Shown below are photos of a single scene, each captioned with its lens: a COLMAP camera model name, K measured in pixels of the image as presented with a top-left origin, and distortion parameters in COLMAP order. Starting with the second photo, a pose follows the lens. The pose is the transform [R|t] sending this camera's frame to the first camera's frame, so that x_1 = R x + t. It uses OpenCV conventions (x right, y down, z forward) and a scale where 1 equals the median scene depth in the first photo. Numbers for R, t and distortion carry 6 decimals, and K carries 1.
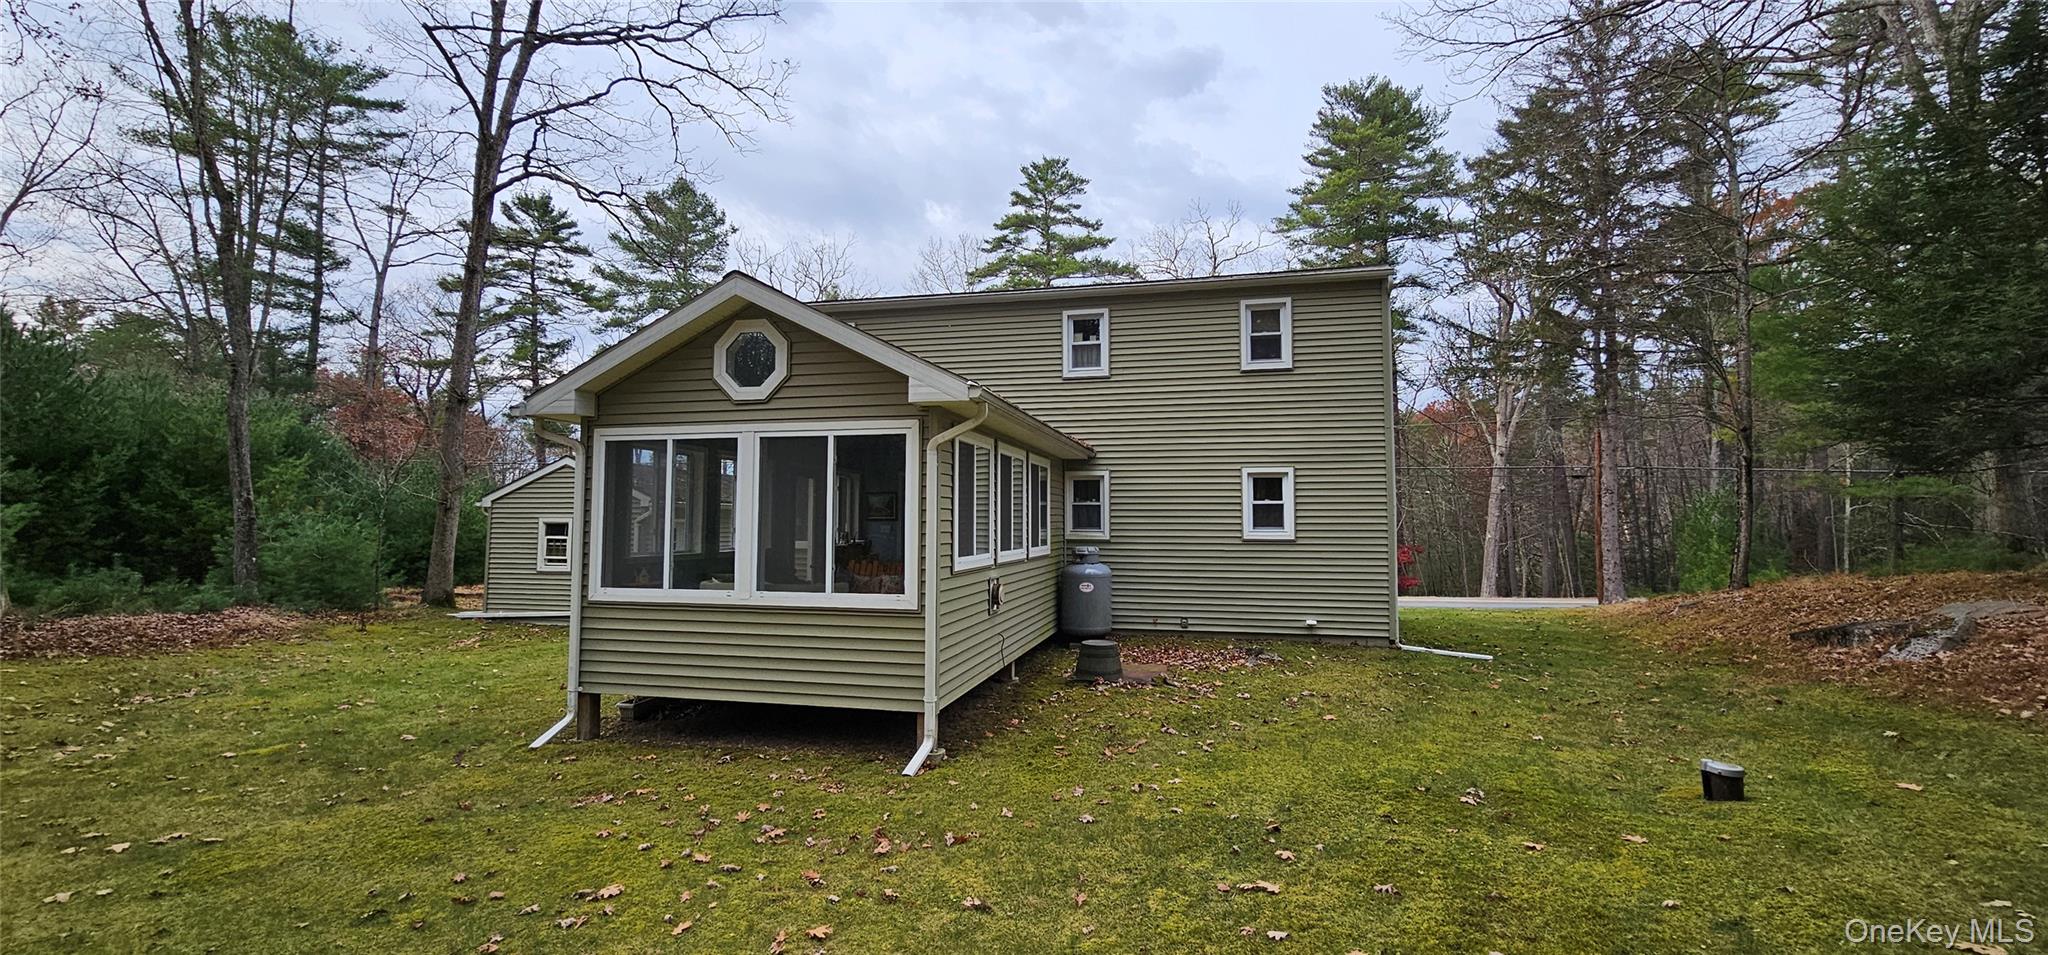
lens RADIAL K [[839.1, 0, 1019.1], [0, 839.1, 469.8], [0, 0, 1]] dist [0.001748, -0.000737]
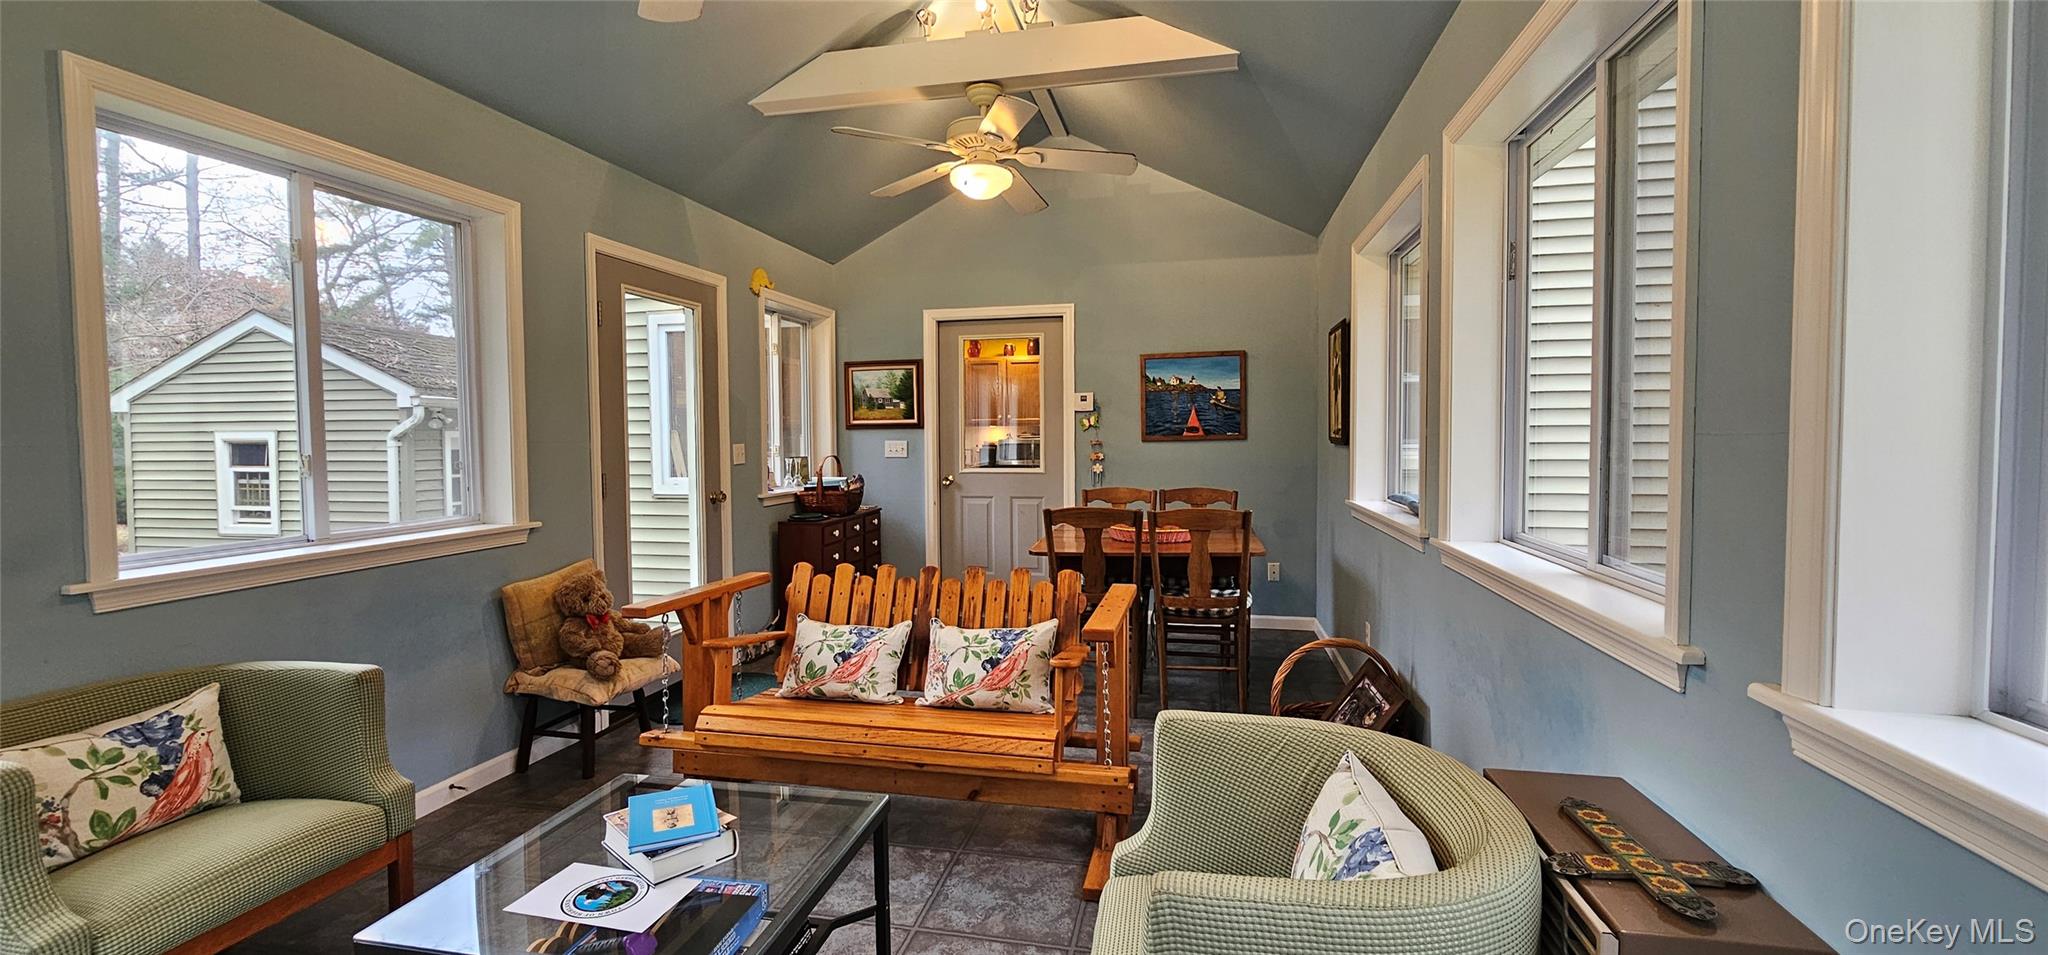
lens RADIAL K [[839.7, 0, 1019.1], [0, 839.7, 469.8], [0, 0, 1]] dist [0.001888, -0.000159]
pose [[0.999769, -0.011289, 0.018265, -0.025407], [0.009333, 0.994548, 0.103859, 0.009180], [-0.019338, -0.103665, 0.994424, 0.139411]]
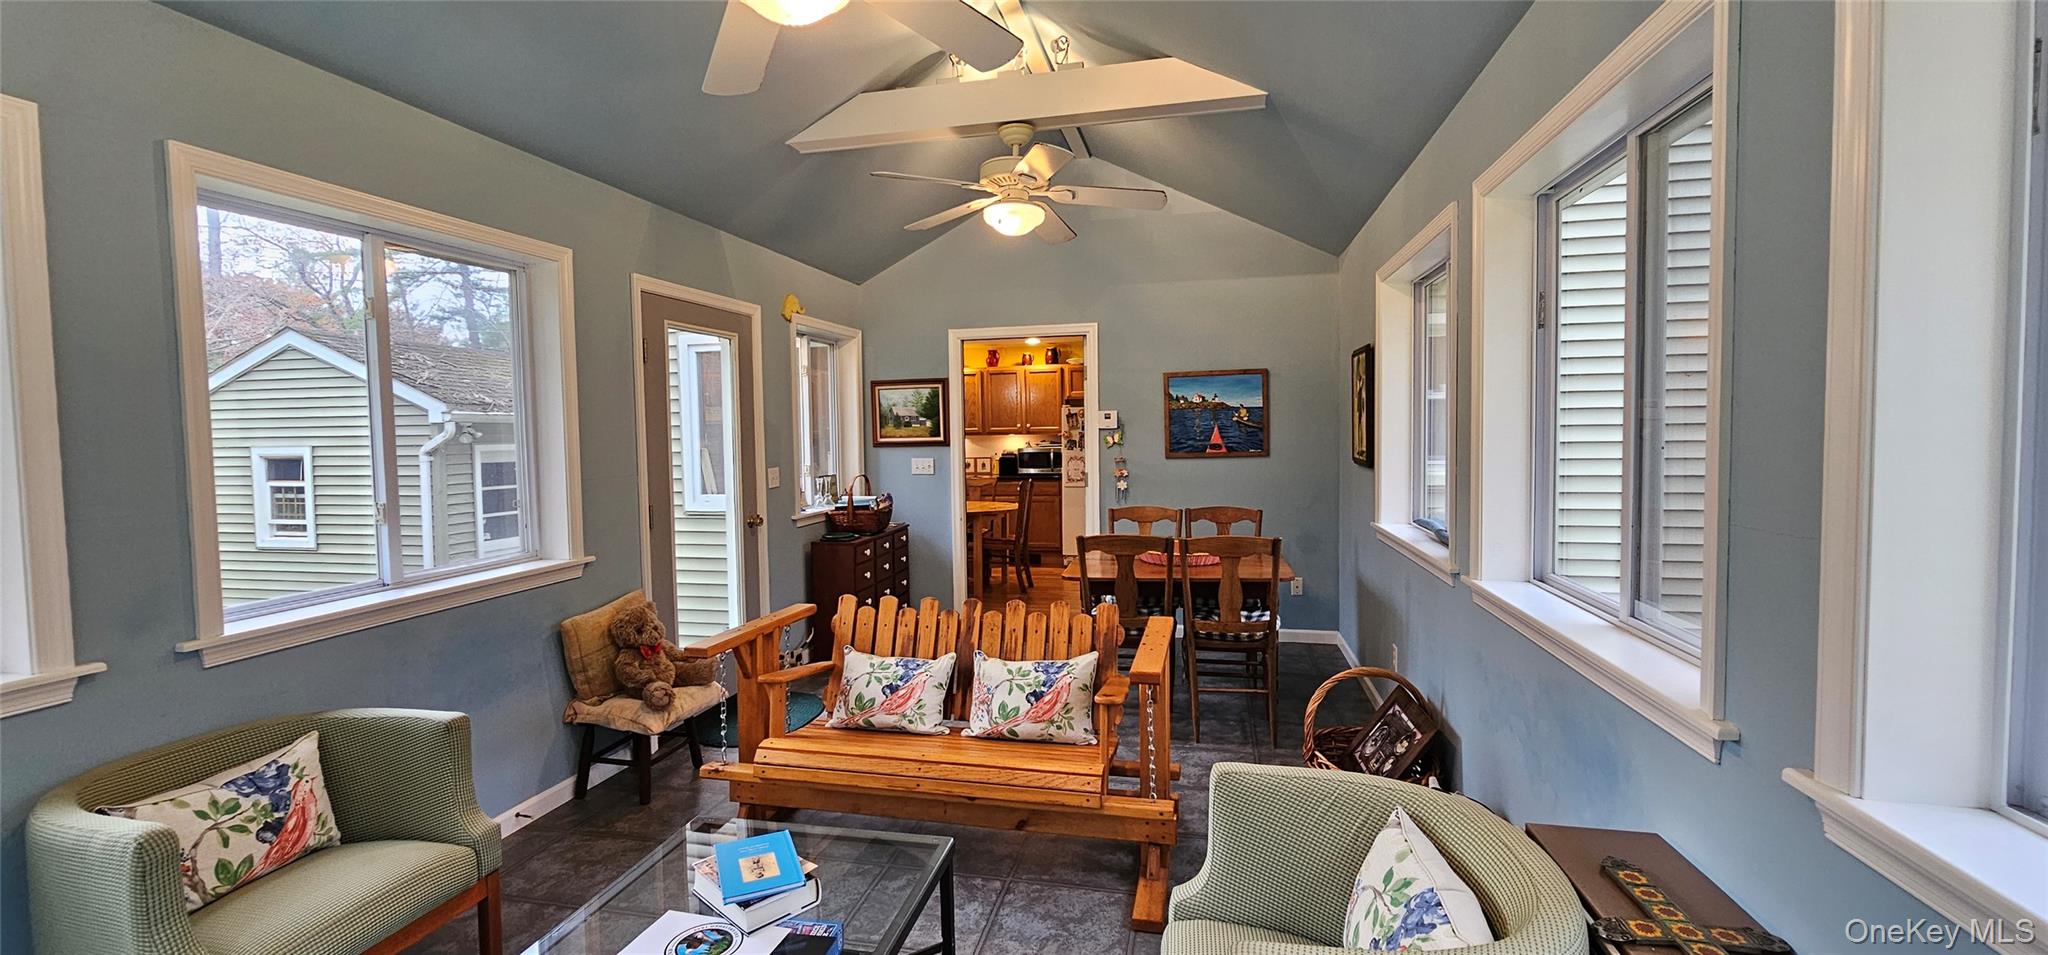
lens RADIAL K [[839.1, 0, 1019.1], [0, 839.1, 469.8], [0, 0, 1]] dist [0.001748, -0.000737]
pose [[0.999783, -0.019638, 0.006996, -0.027229], [0.018745, 0.993691, 0.110571, 0.006380], [-0.009123, -0.110416, 0.993844, 0.138102]]
